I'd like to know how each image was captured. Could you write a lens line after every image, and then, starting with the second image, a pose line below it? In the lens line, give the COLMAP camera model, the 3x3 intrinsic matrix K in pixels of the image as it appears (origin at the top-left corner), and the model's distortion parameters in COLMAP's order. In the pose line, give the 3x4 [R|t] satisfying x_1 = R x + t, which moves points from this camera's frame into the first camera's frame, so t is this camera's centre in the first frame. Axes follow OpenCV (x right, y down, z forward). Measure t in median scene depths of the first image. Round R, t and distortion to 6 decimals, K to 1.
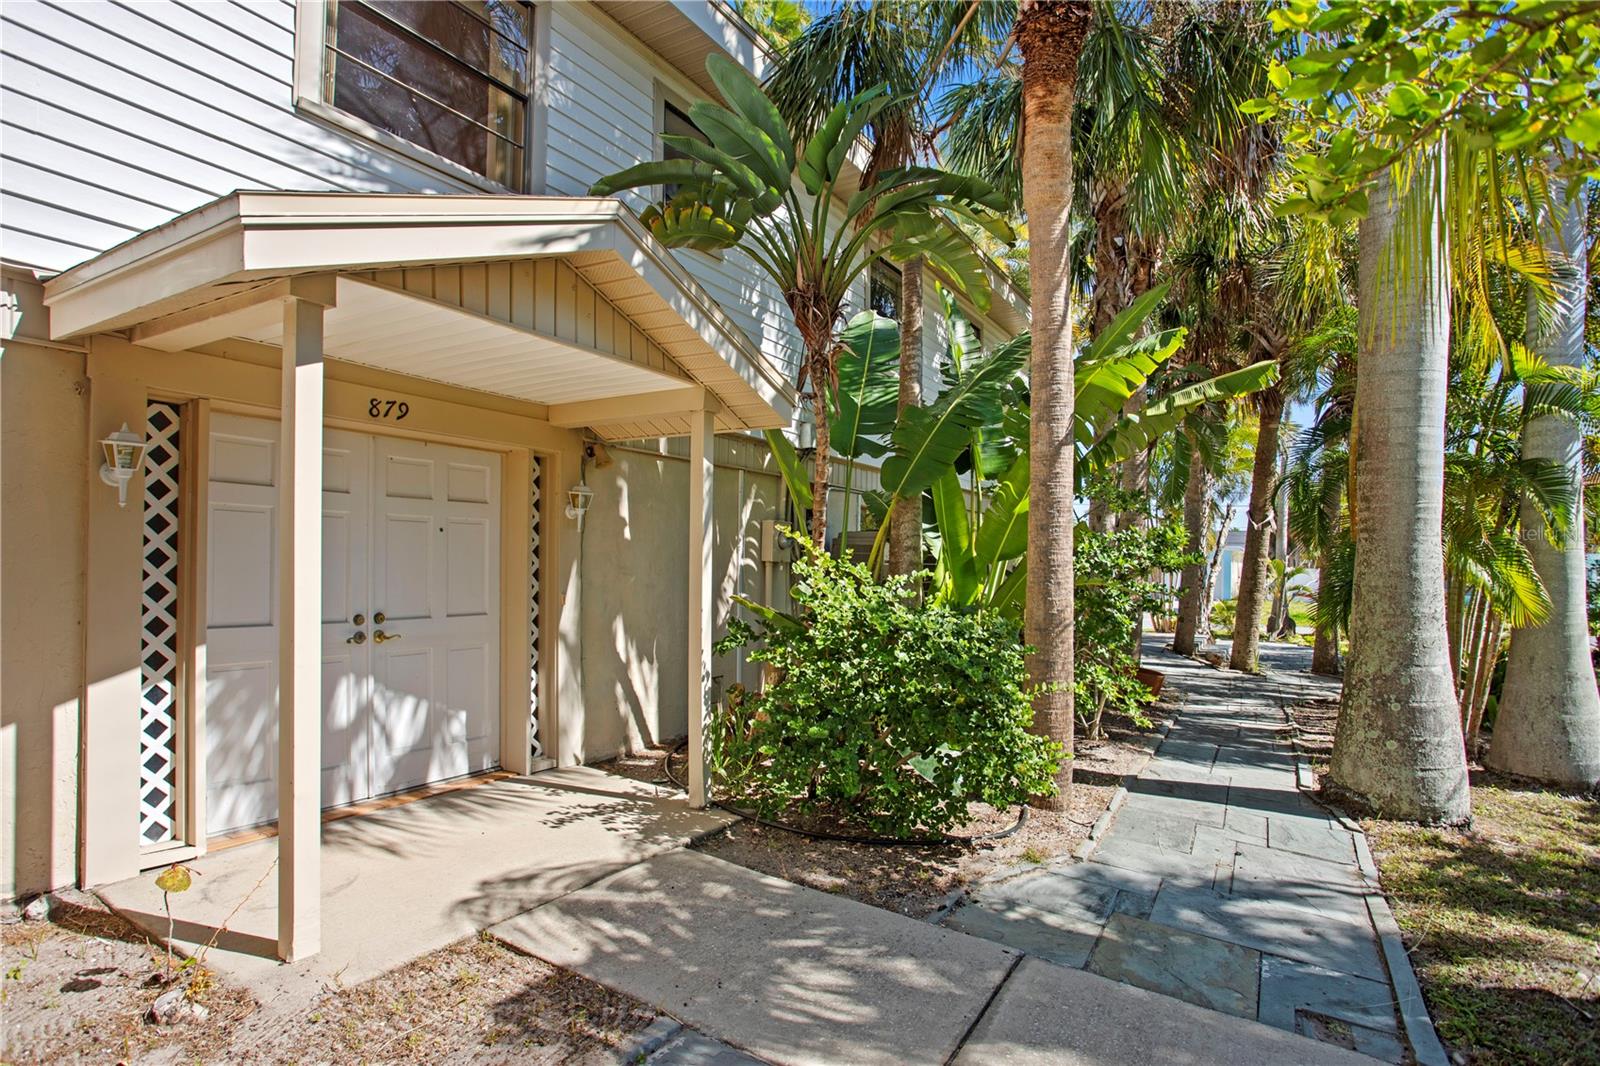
lens RADIAL K [[854.2, 0, 803.1], [0, 854.2, 540.1], [0, 0, 1]] dist [-0.046211, 0.003835]
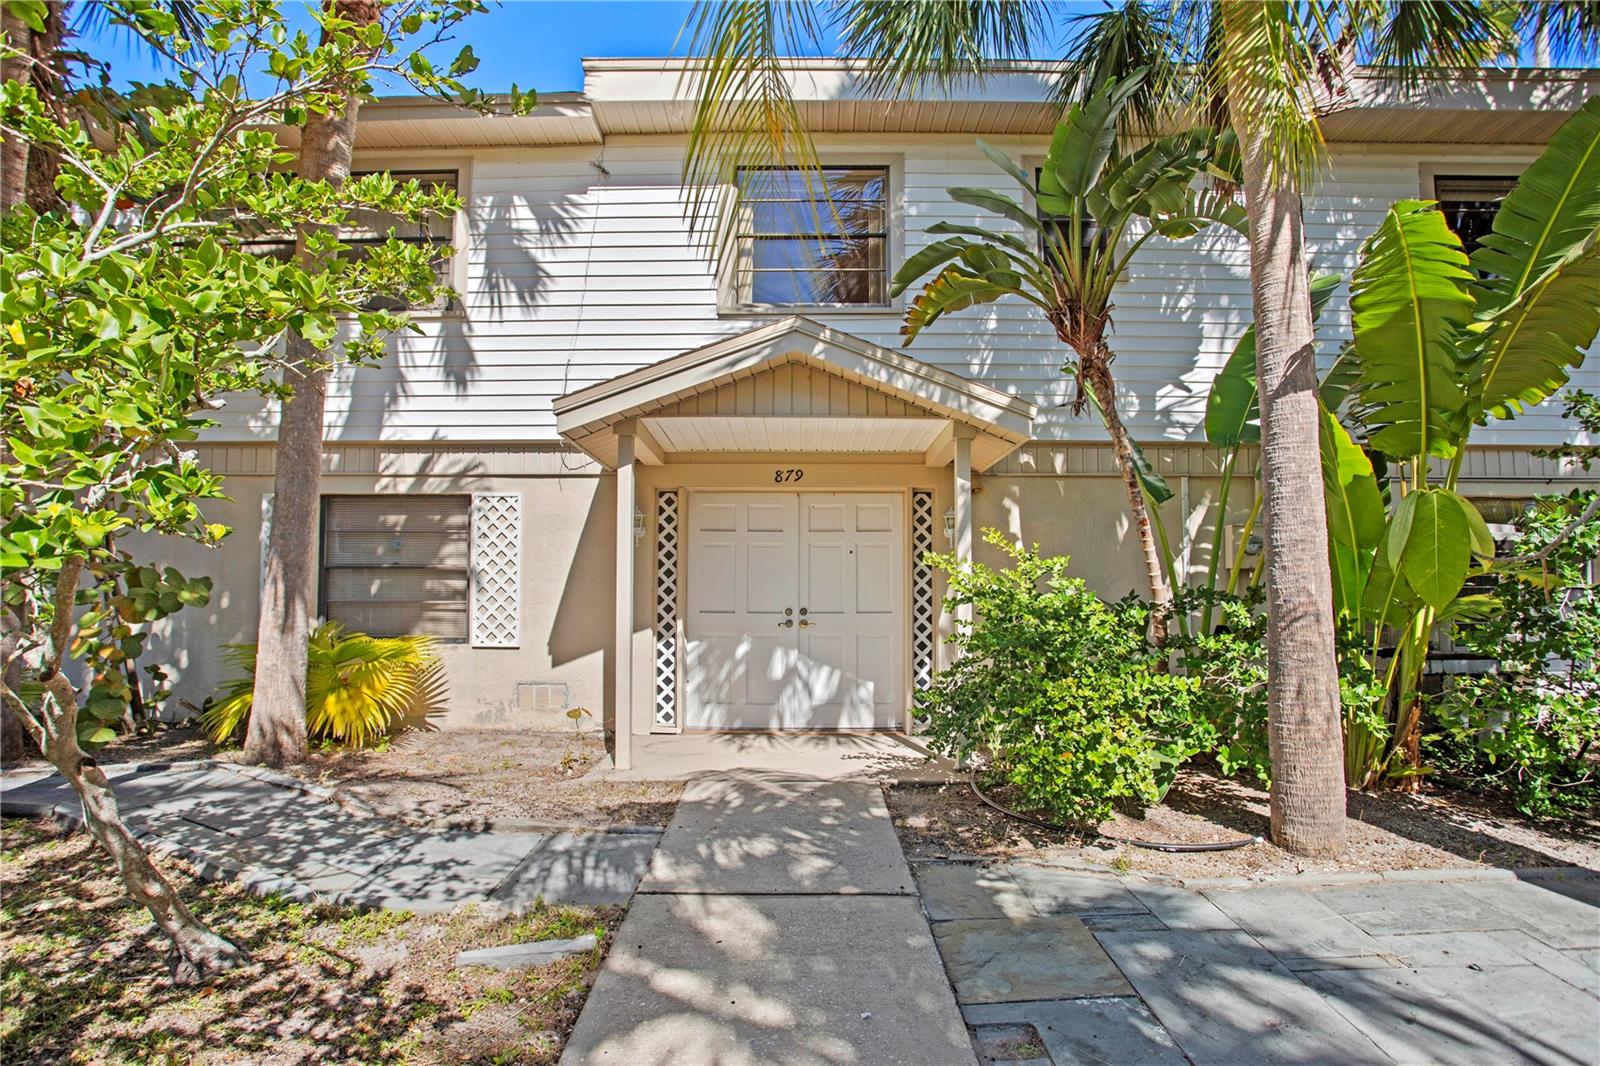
lens RADIAL K [[854.2, 0, 811.6], [0, 854.2, 534.2], [0, 0, 1]] dist [-0.046211, 0.003835]
pose [[0.499902, -0.084265, -0.861973, 0.907322], [0.027533, 0.996299, -0.081429, 0.084875], [0.865644, 0.016974, 0.500372, 0.252280]]
